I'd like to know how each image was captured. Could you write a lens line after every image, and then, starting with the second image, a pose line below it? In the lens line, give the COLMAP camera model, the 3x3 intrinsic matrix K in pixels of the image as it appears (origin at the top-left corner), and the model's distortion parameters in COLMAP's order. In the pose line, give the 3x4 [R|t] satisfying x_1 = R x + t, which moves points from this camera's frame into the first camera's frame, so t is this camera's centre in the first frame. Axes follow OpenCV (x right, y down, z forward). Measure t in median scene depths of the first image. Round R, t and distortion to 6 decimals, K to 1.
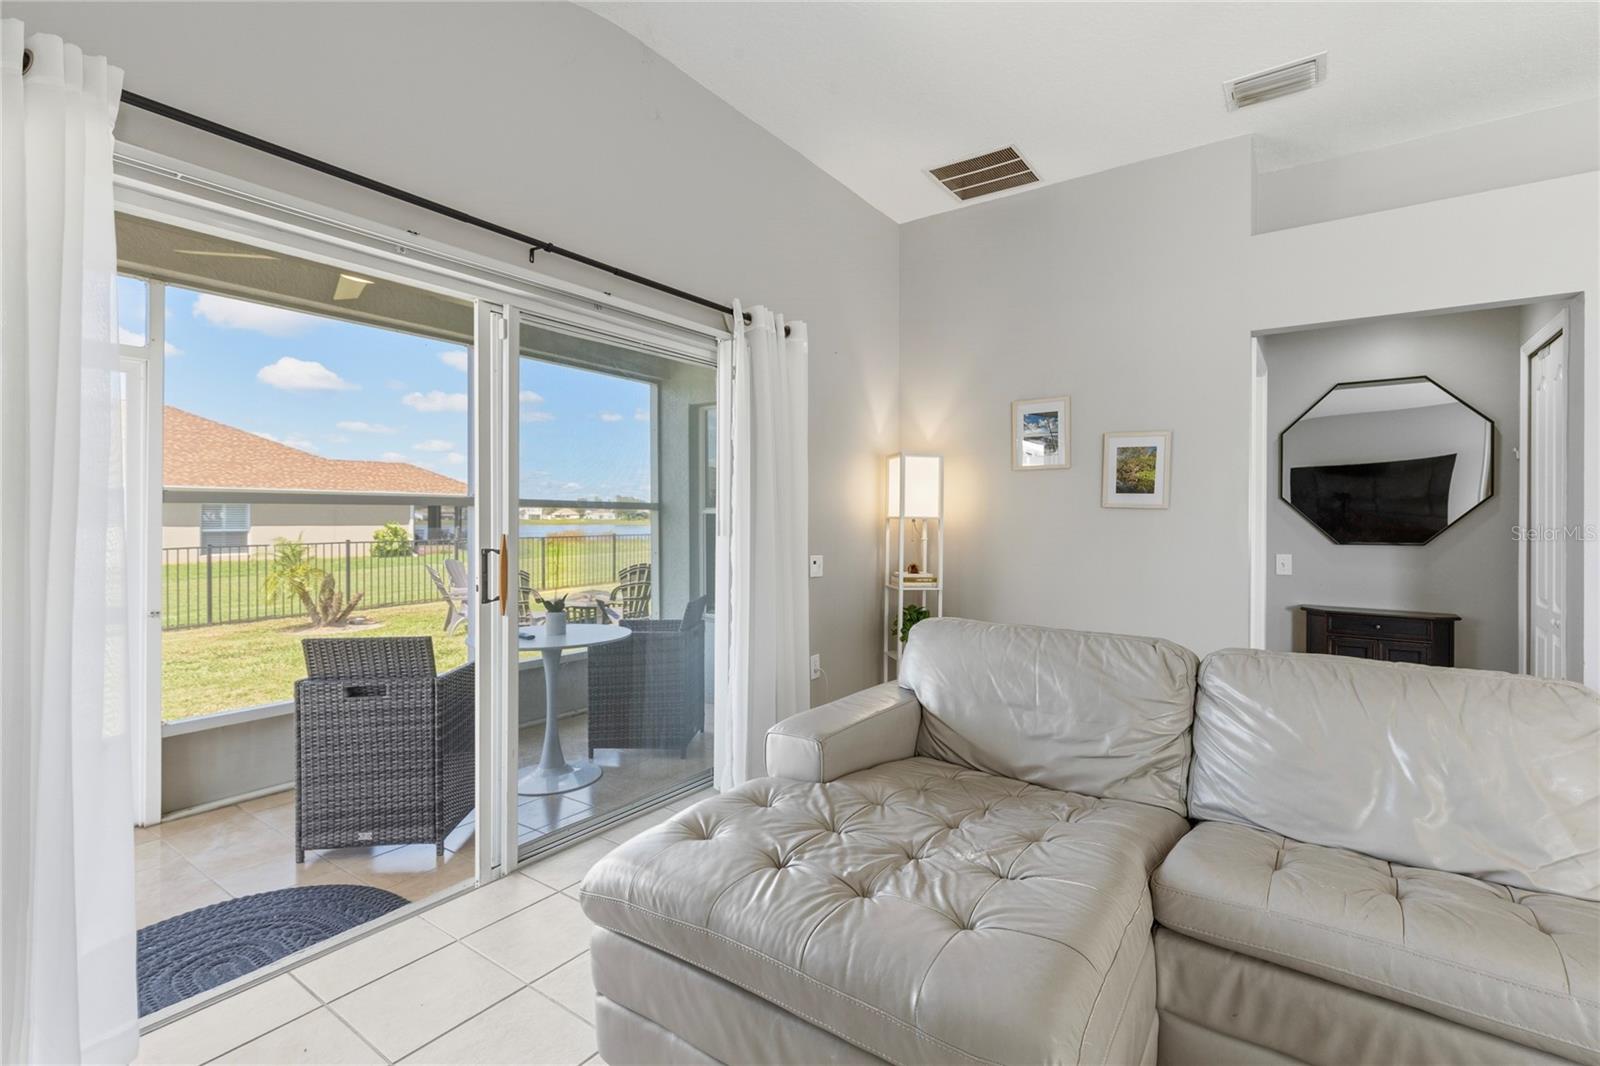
lens RADIAL K [[729.3, 0, 818.4], [0, 729.3, 516.9], [0, 0, 1]] dist [0.010574, 0.000603]
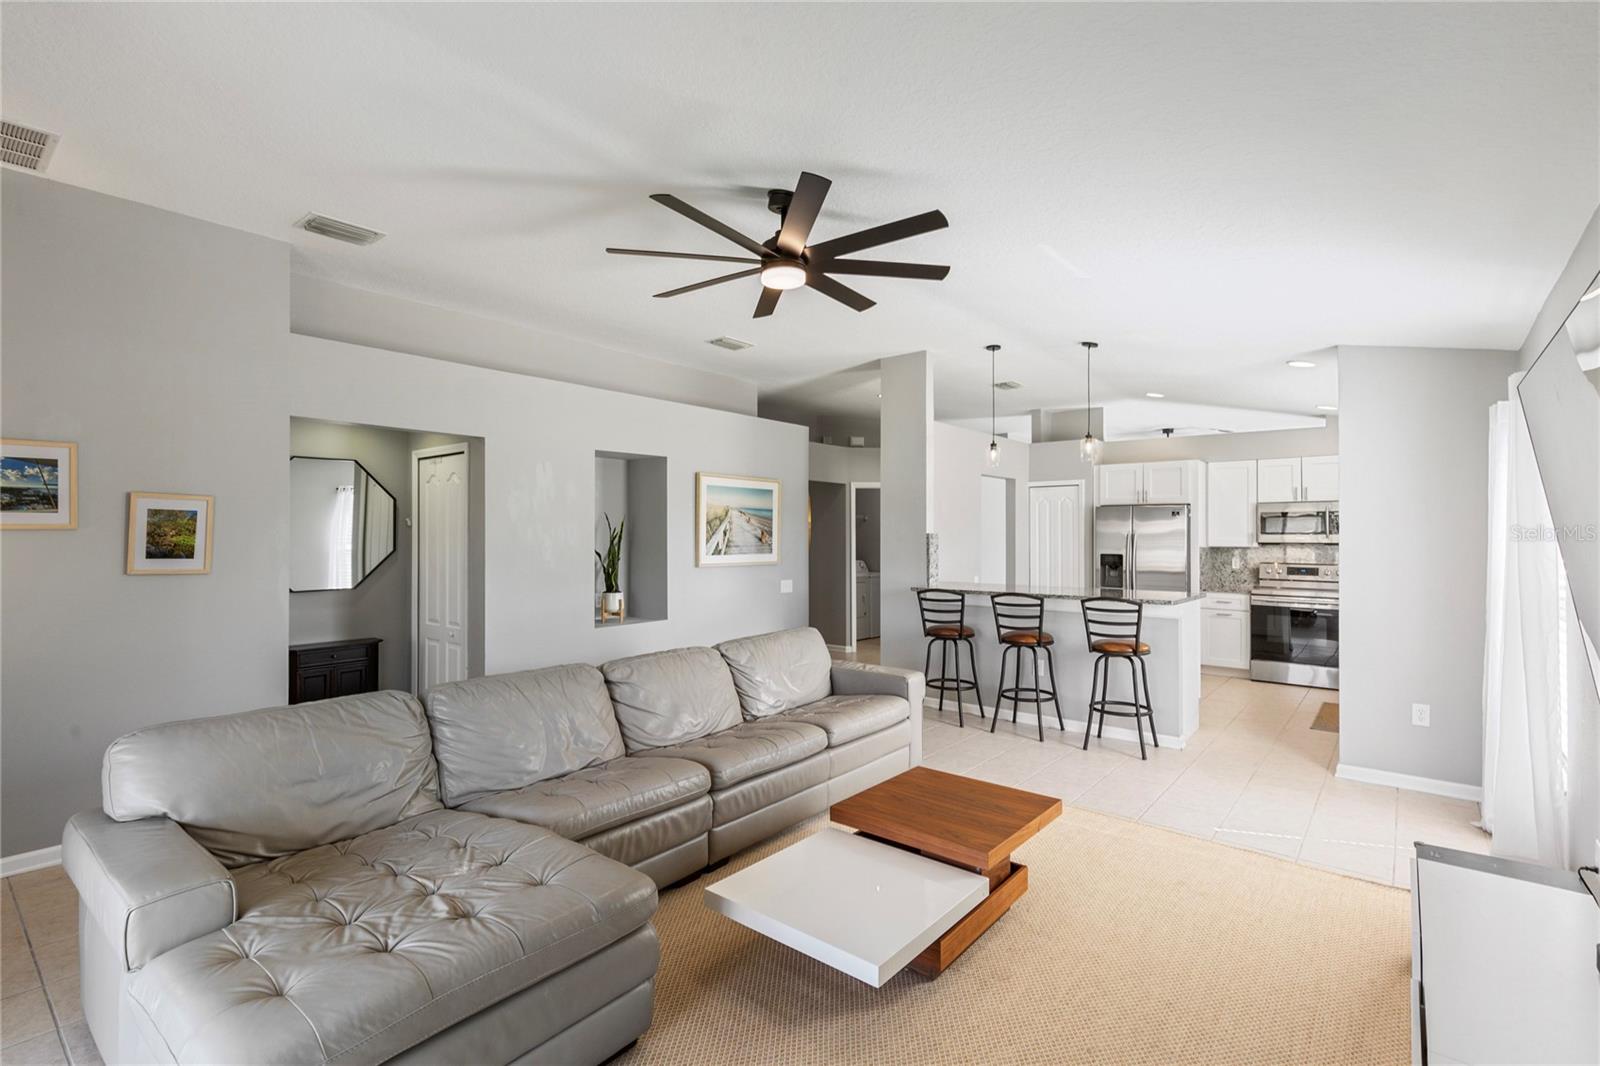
lens RADIAL K [[734.5, 0, 796.4], [0, 734.5, 524.6], [0, 0, 1]] dist [-0.000436, 0.000071]
pose [[0.080360, 0.009323, 0.996722, -0.450901], [0.000727, 0.999955, -0.009412, -0.066464], [-0.996766, 0.001481, 0.080350, 0.110663]]
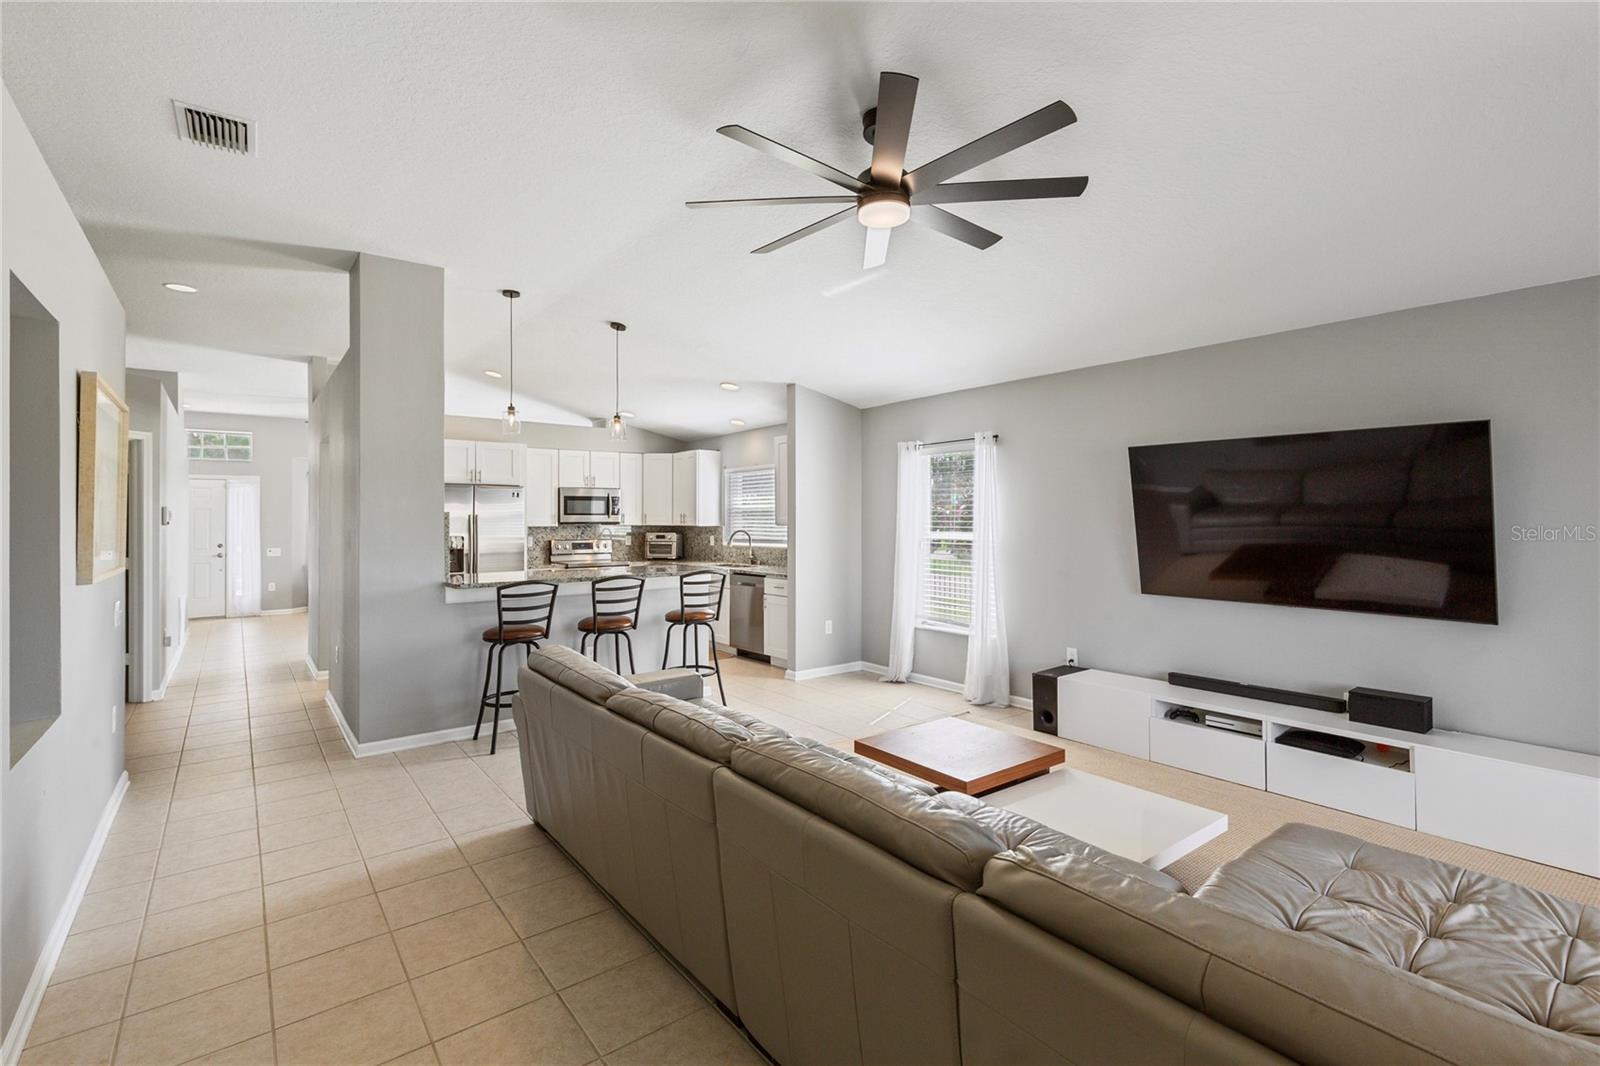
lens RADIAL K [[732.4, 0, 796.4], [0, 732.4, 513.4], [0, 0, 1]] dist [0.008115, 0.000354]
pose [[-0.955152, 0.001878, 0.296109, 0.280038], [0.001159, 0.999996, -0.002603, -0.056964], [-0.296112, -0.002143, -0.955151, 0.950228]]
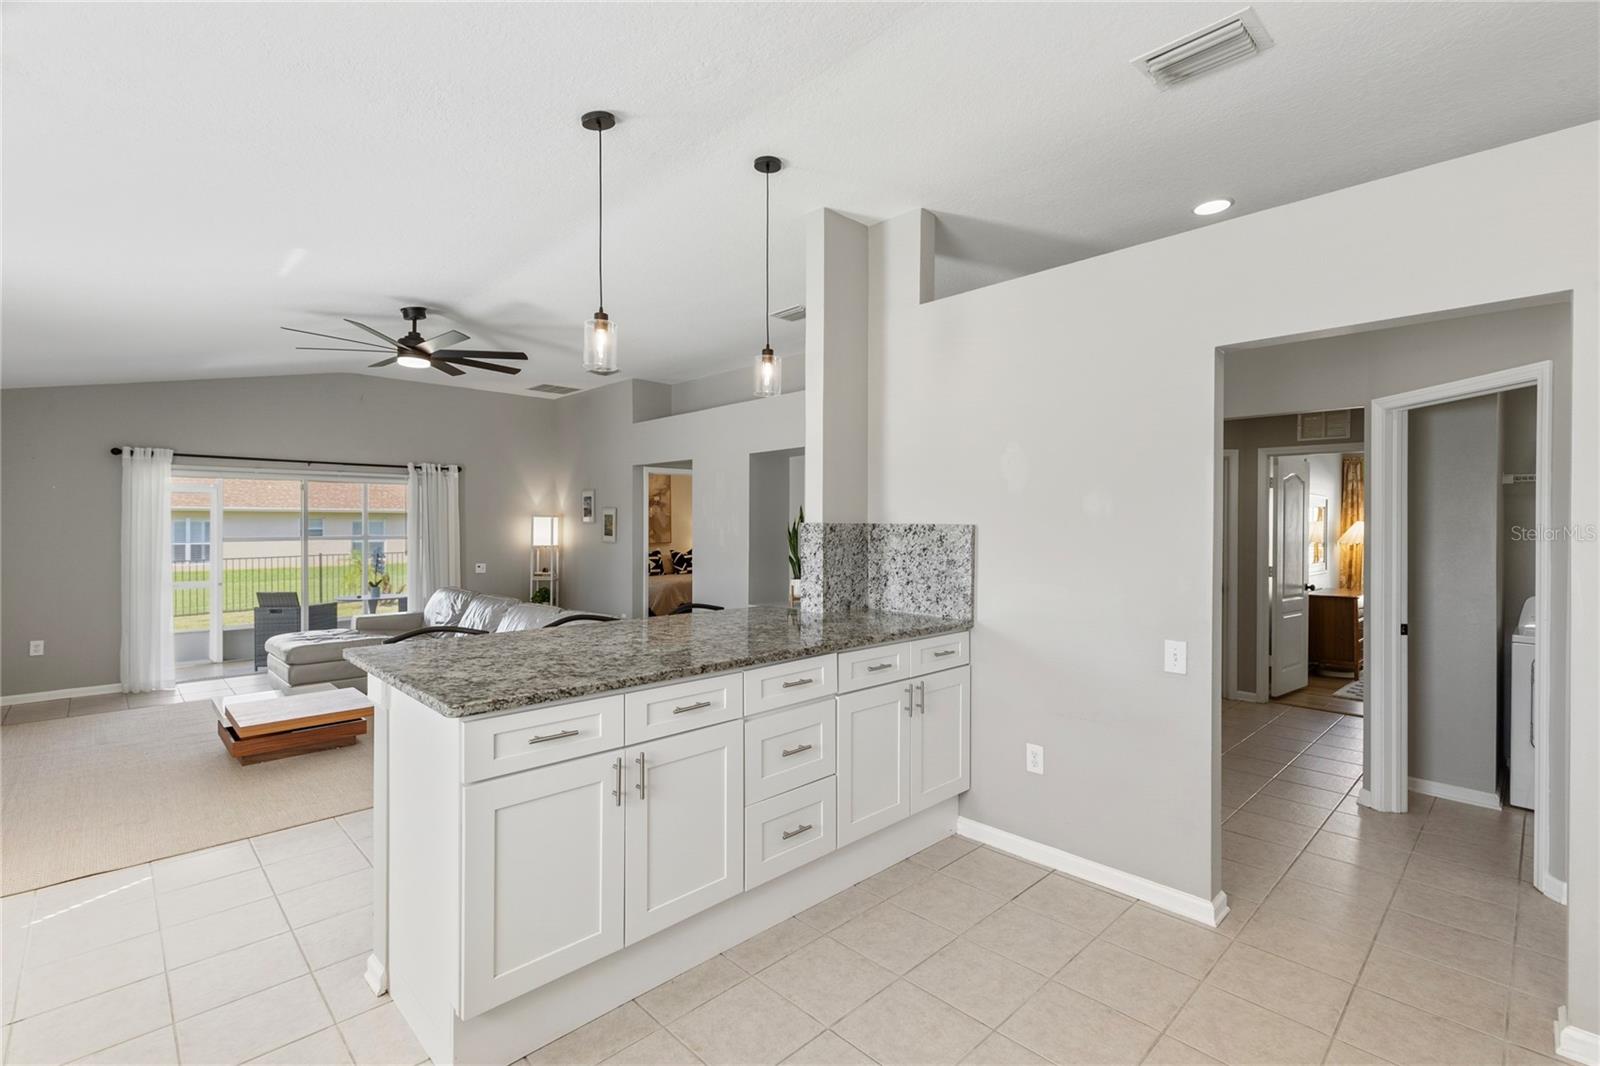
lens RADIAL K [[723.2, 0, 796.3], [0, 723.2, 528.1], [0, 0, 1]] dist [0.016323, -0.000111]
pose [[0.982606, -0.001931, -0.185691, 1.370302], [0.002488, 0.999993, 0.002767, -0.059337], [0.185685, -0.003181, 0.982604, -1.008824]]
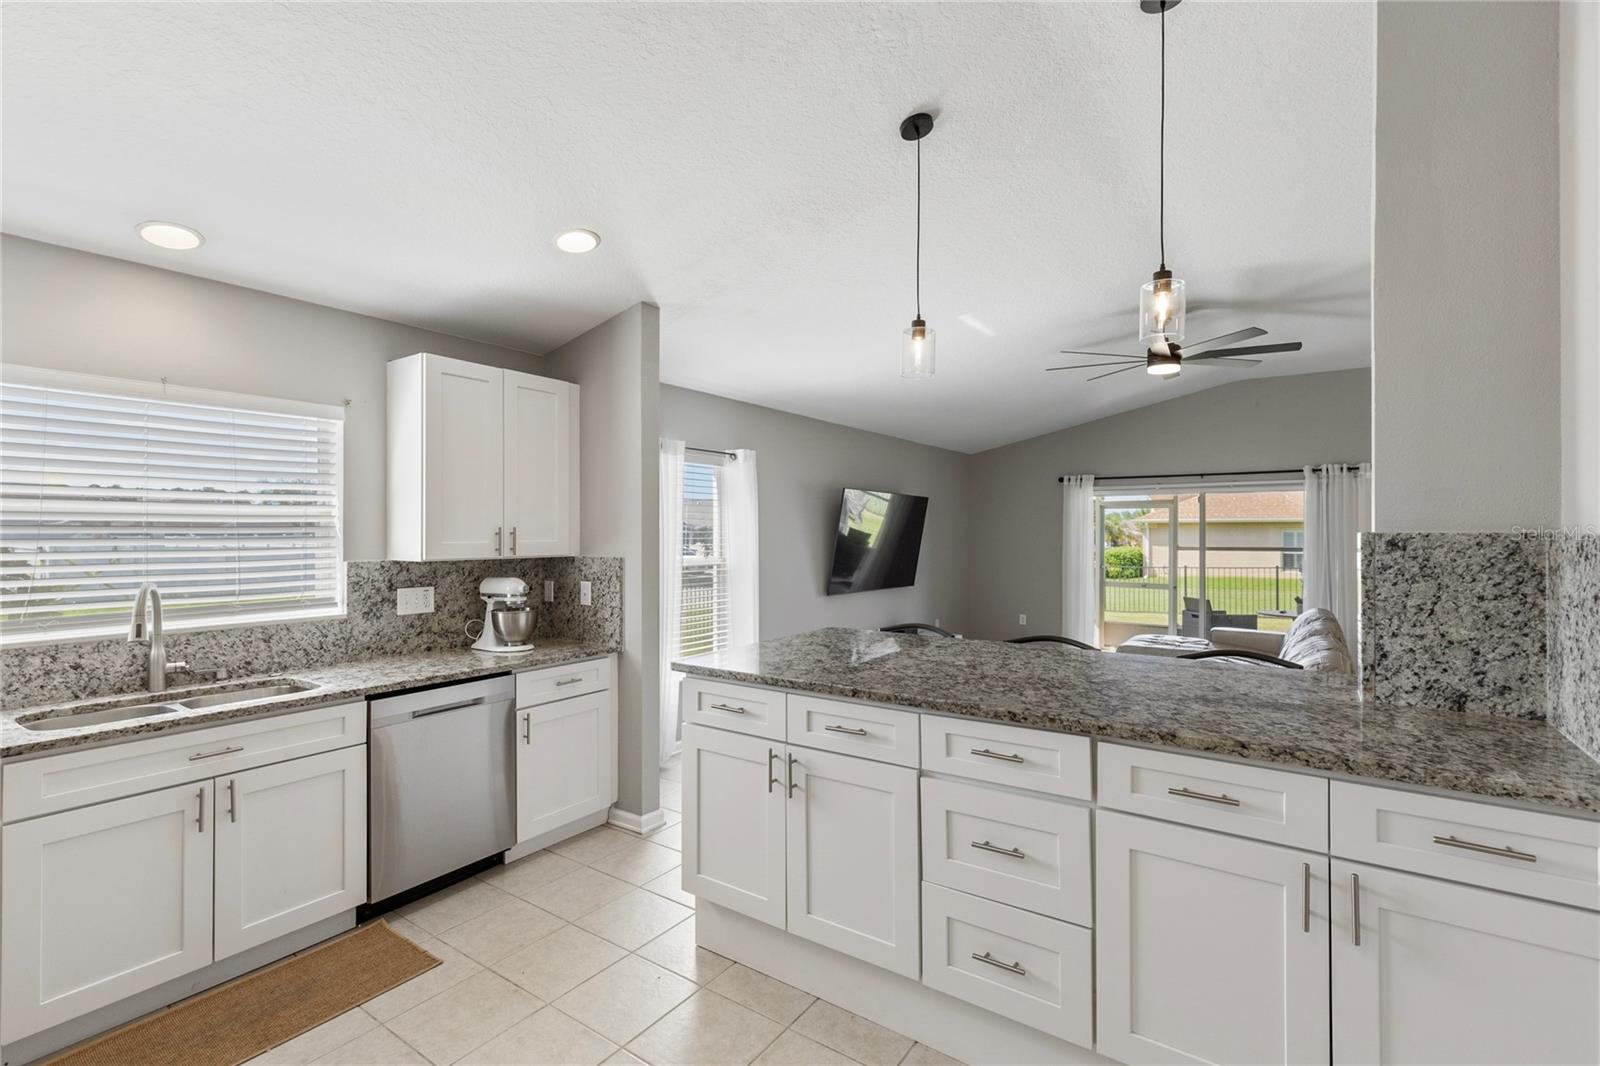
lens RADIAL K [[732.4, 0, 796.4], [0, 732.4, 513.4], [0, 0, 1]] dist [0.008115, 0.000354]
pose [[0.005054, -0.030936, -0.999509, 1.747229], [-0.004196, 0.999512, -0.030958, -0.059410], [0.999978, 0.004350, 0.004922, -0.474504]]
